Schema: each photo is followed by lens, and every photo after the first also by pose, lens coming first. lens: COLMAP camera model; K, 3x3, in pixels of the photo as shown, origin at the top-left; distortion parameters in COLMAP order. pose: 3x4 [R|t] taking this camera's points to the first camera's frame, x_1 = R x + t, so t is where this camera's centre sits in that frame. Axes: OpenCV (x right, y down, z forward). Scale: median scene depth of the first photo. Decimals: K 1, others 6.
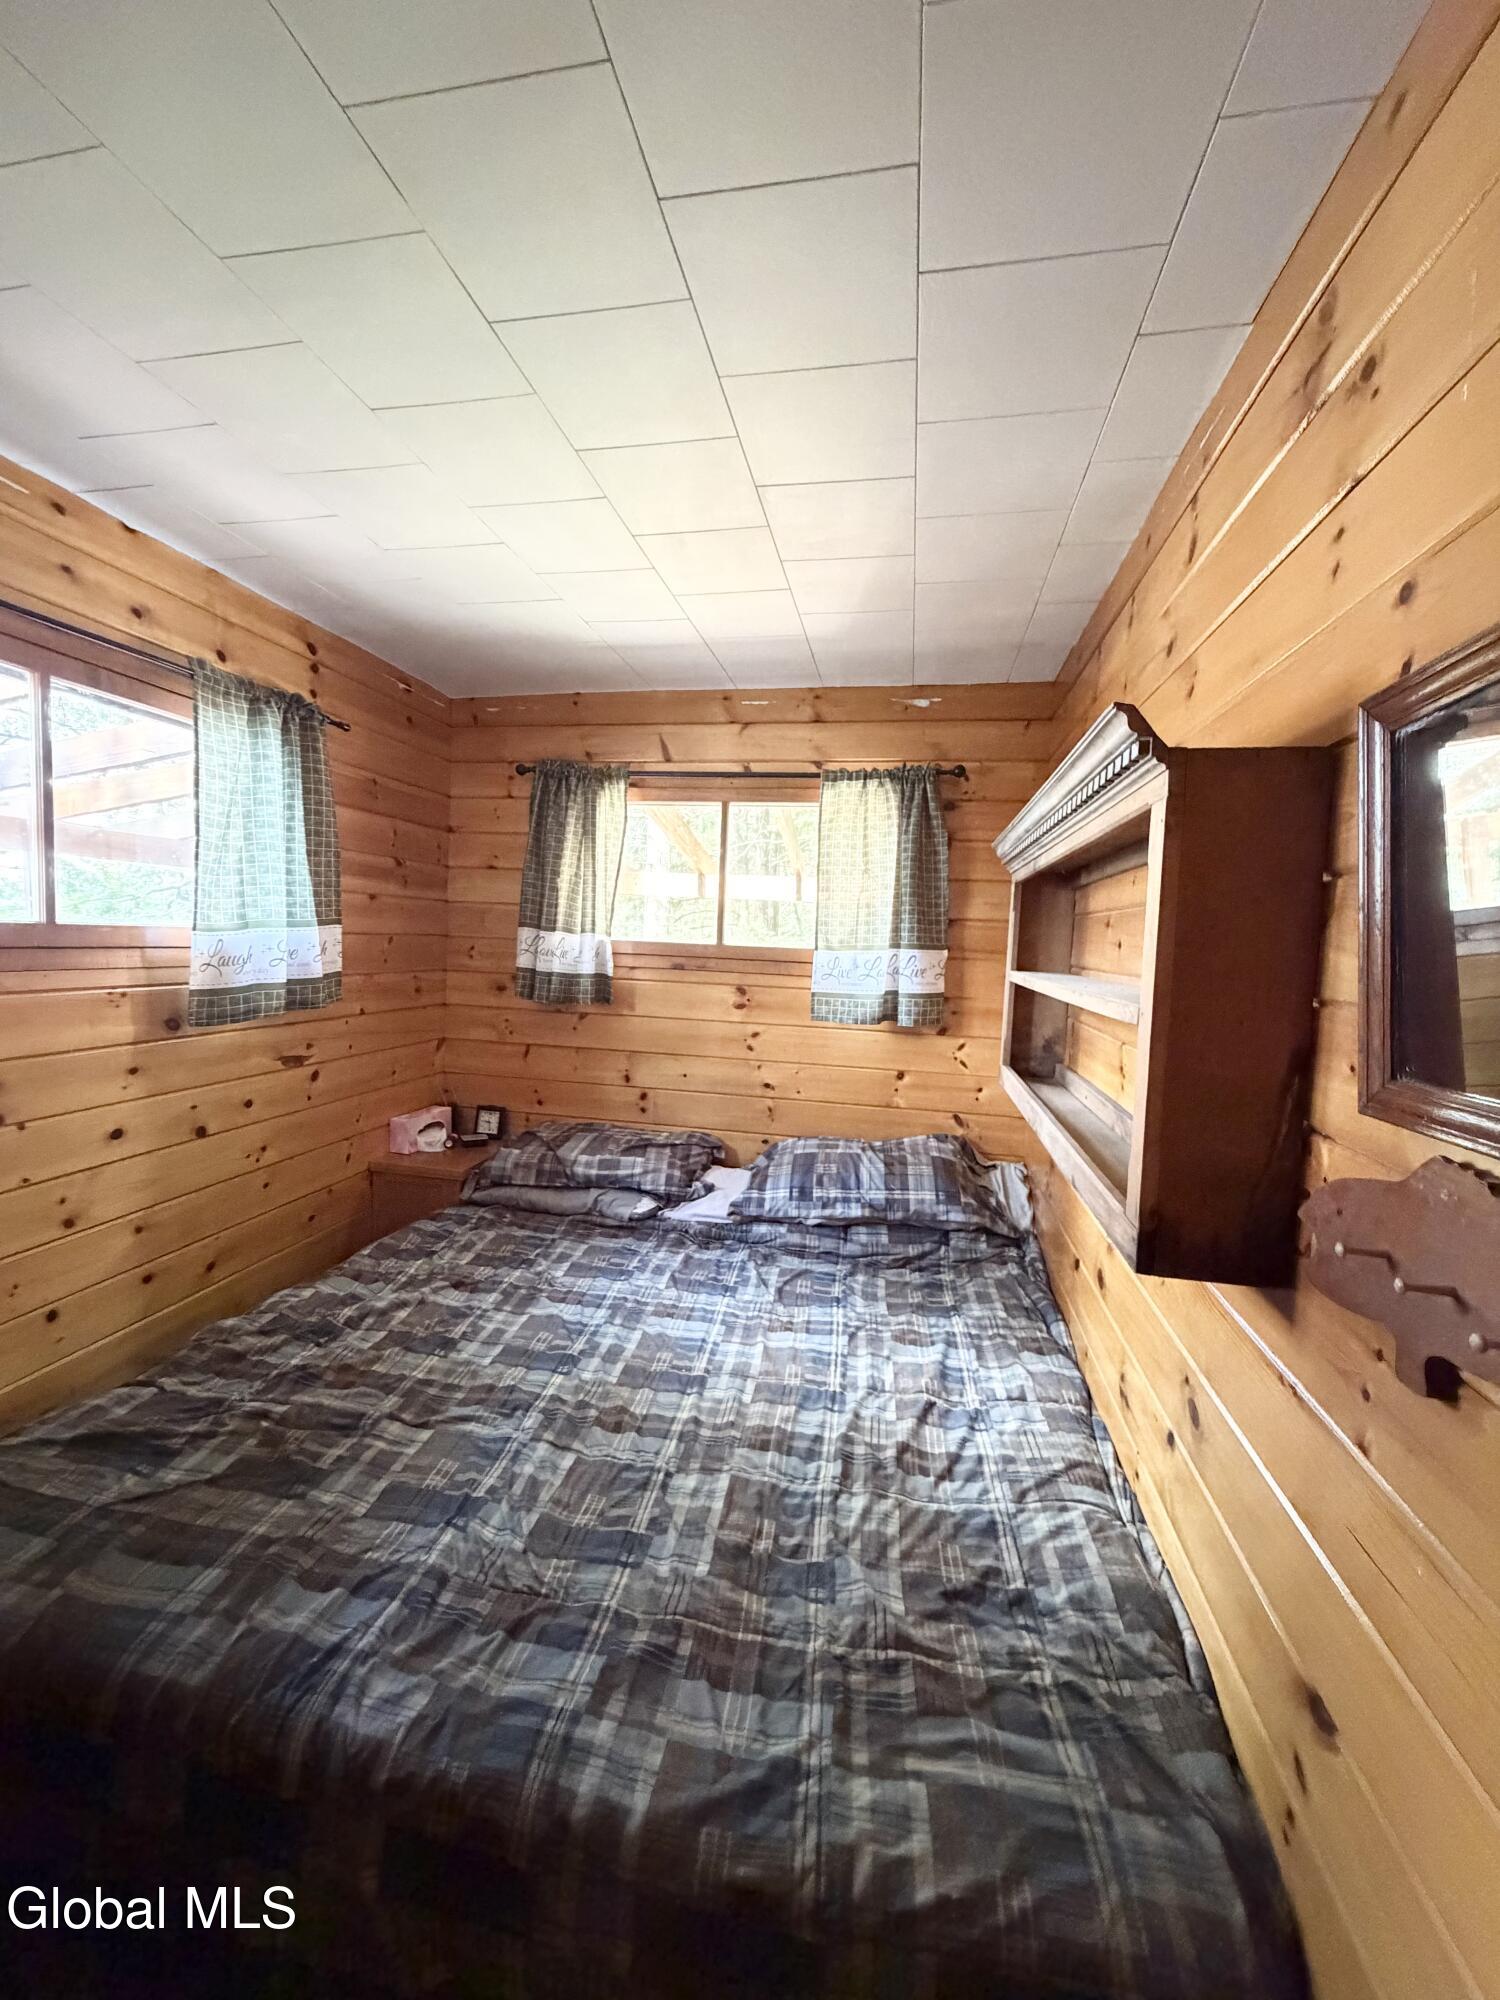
lens RADIAL K [[795.0, 0, 752.1], [0, 795.0, 997.6], [0, 0, 1]] dist [-0.003220, 0.000320]
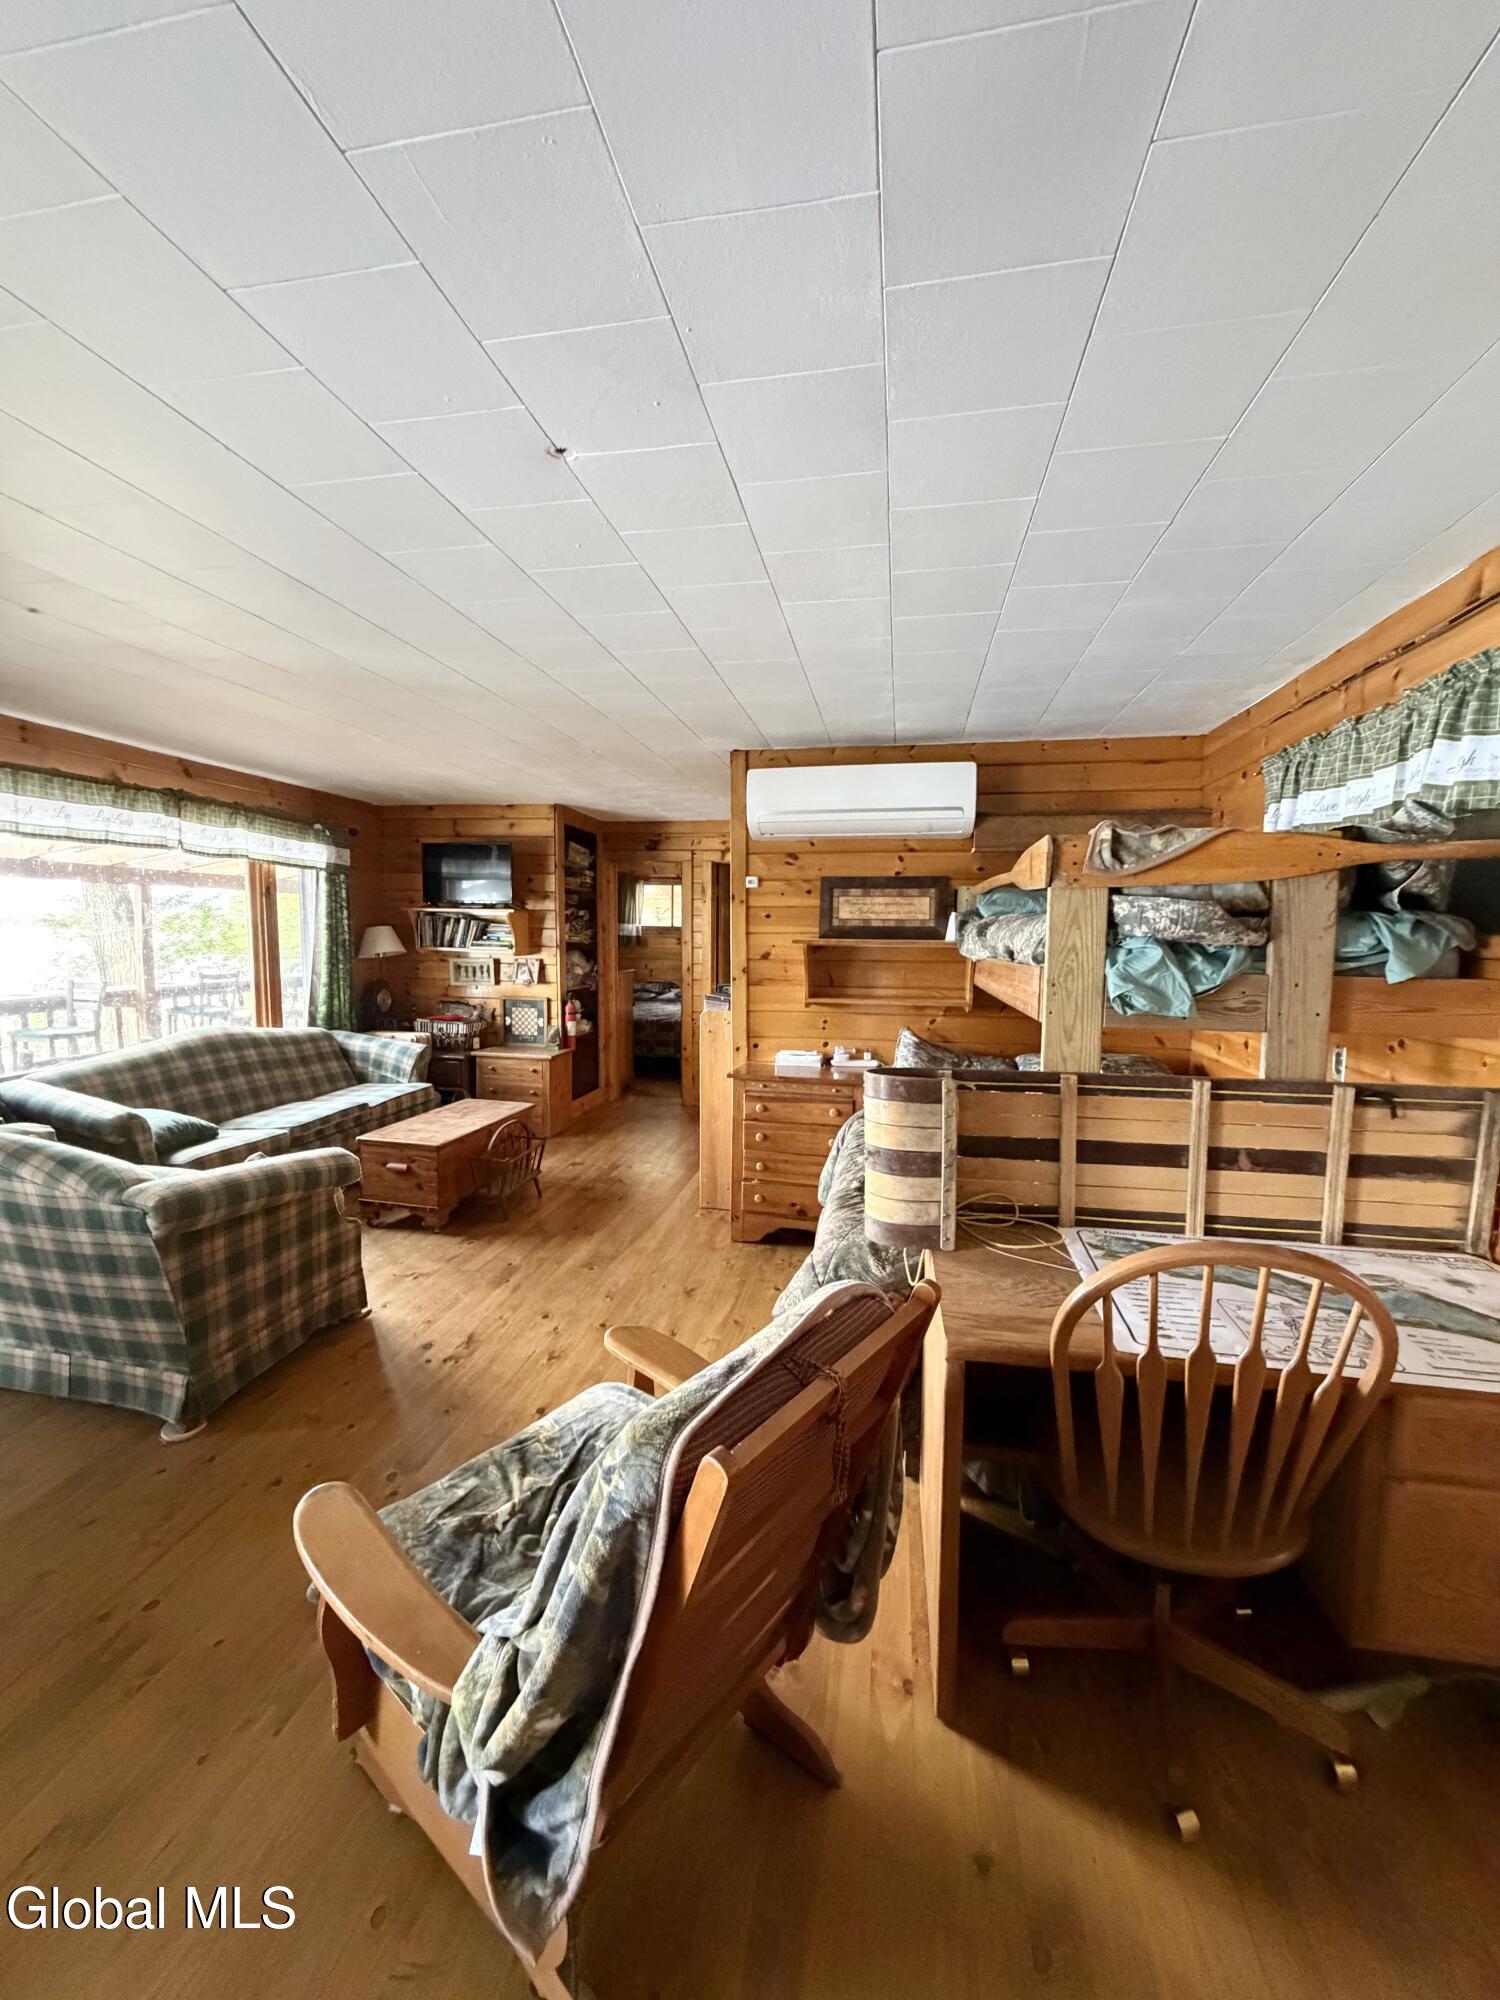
lens RADIAL K [[795.0, 0, 748.7], [0, 795.0, 994.3], [0, 0, 1]] dist [-0.003220, 0.000320]
pose [[0.999808, -0.011754, 0.015681, 0.251625], [0.011442, 0.999737, 0.019865, 0.166094], [-0.015910, -0.019681, 0.999680, -2.652478]]
